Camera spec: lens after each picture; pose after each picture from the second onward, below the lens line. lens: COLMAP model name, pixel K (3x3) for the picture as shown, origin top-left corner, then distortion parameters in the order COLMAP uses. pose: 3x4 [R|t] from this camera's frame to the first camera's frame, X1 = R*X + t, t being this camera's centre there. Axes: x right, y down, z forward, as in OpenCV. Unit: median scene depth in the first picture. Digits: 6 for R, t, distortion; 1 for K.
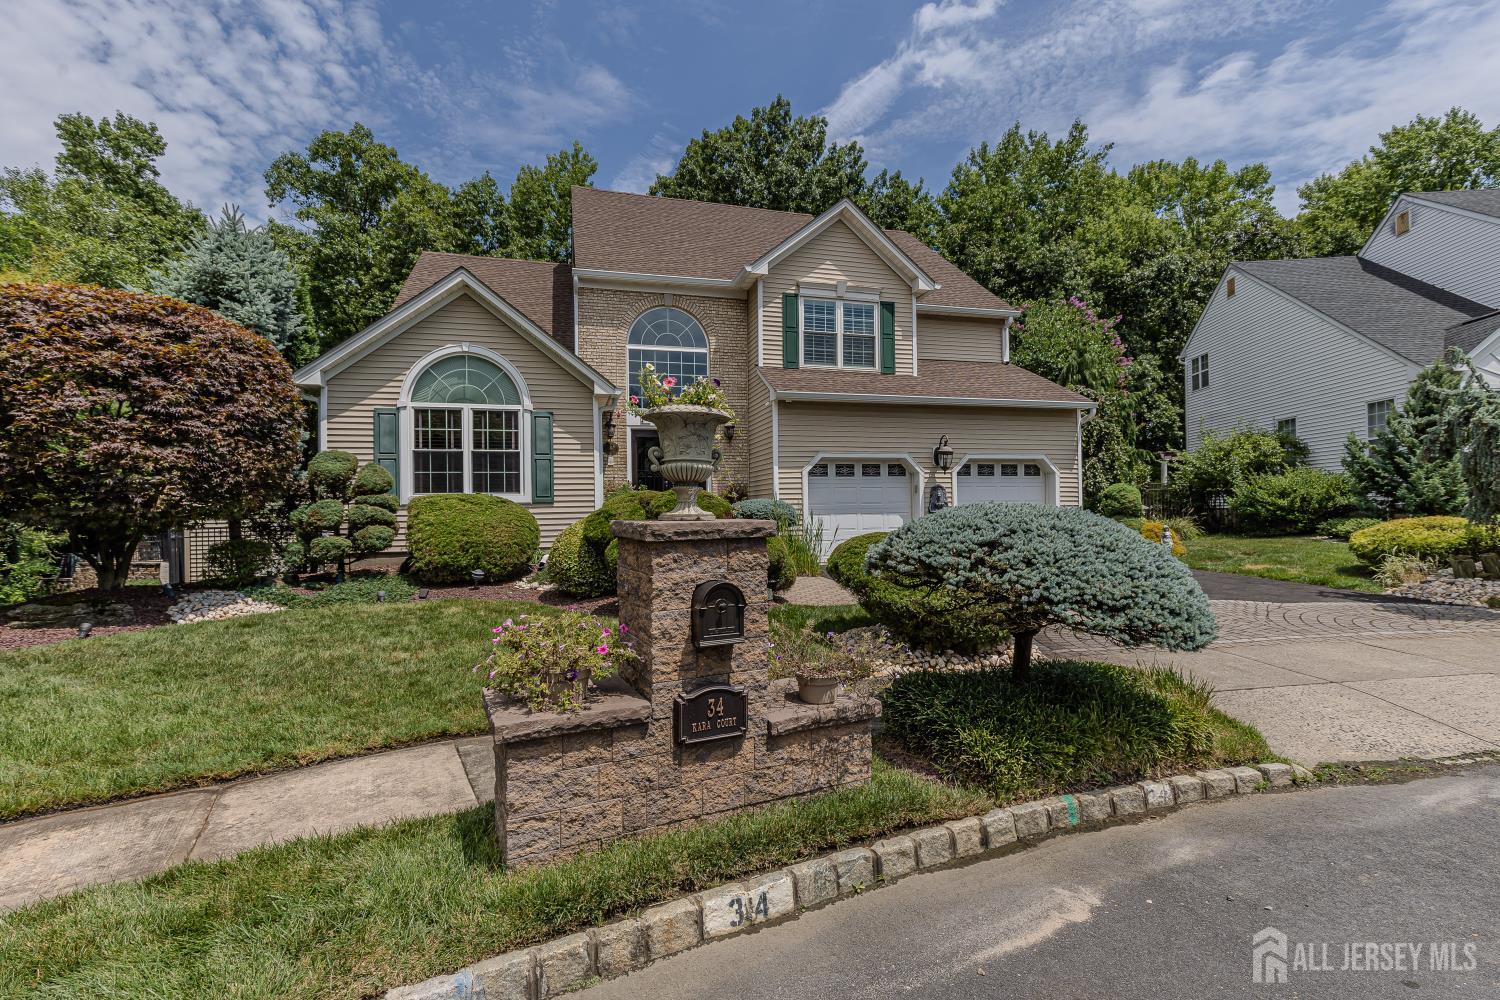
lens RADIAL K [[677.6, 0, 752.3], [0, 677.6, 496.4], [0, 0, 1]] dist [0.002480, 0.000262]
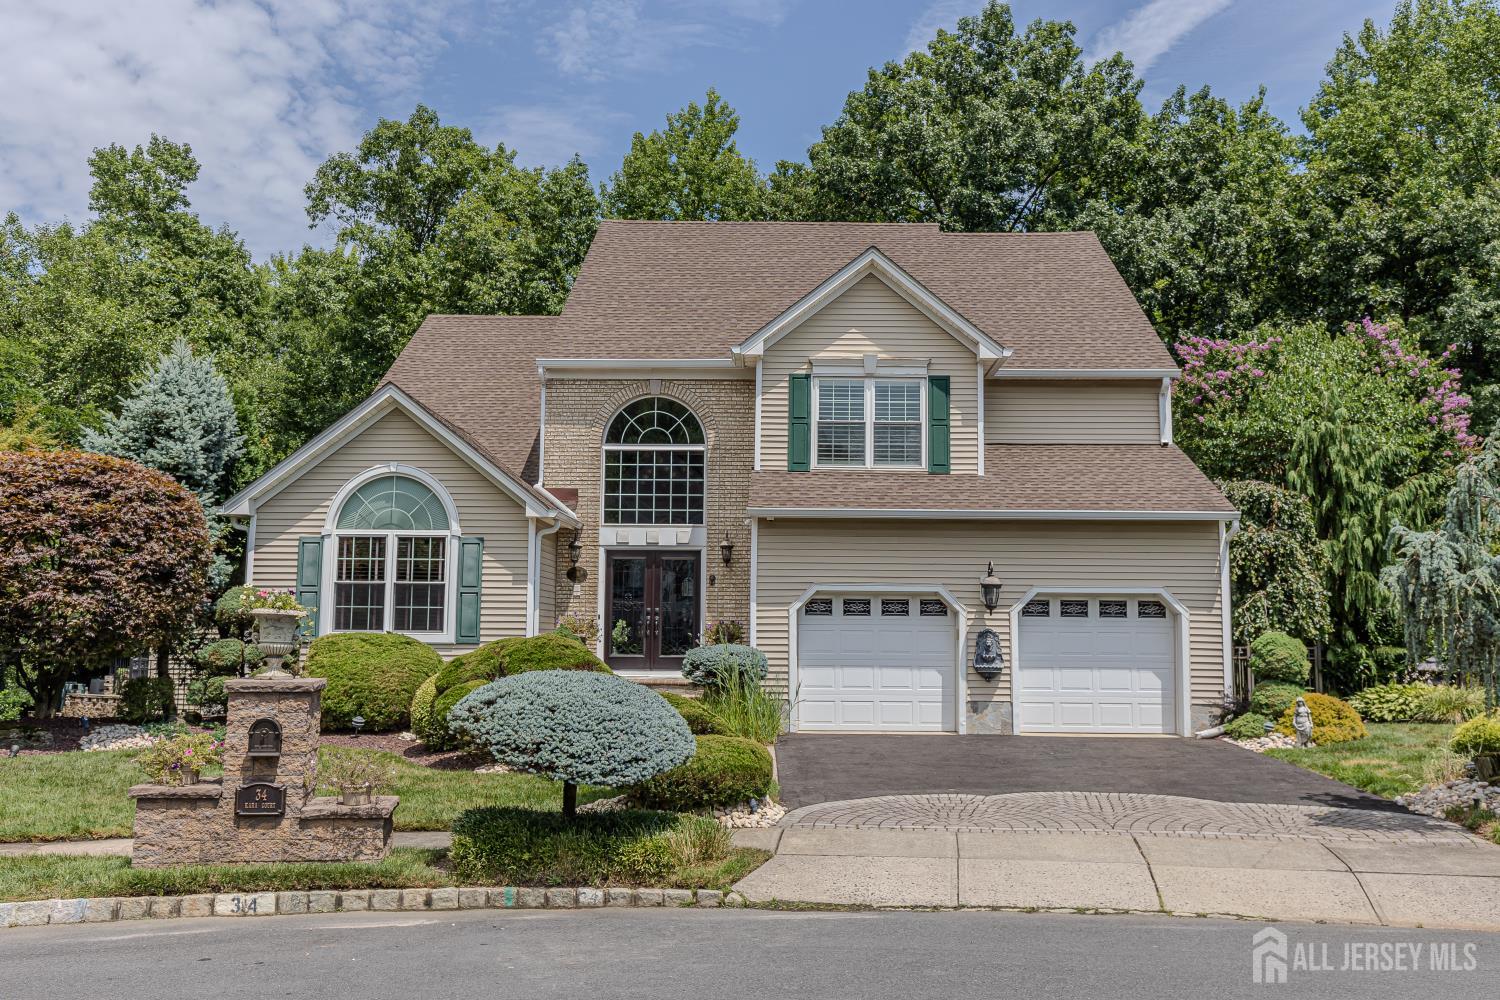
lens RADIAL K [[1223.9, 0, 750.1], [0, 1223.9, 488.7], [0, 0, 1]] dist [0.000988, -0.003847]
pose [[0.955455, -0.012332, -0.294880, 0.502962], [-0.017398, 0.995036, -0.097985, -0.040669], [0.294624, 0.098751, 0.950497, -0.396852]]
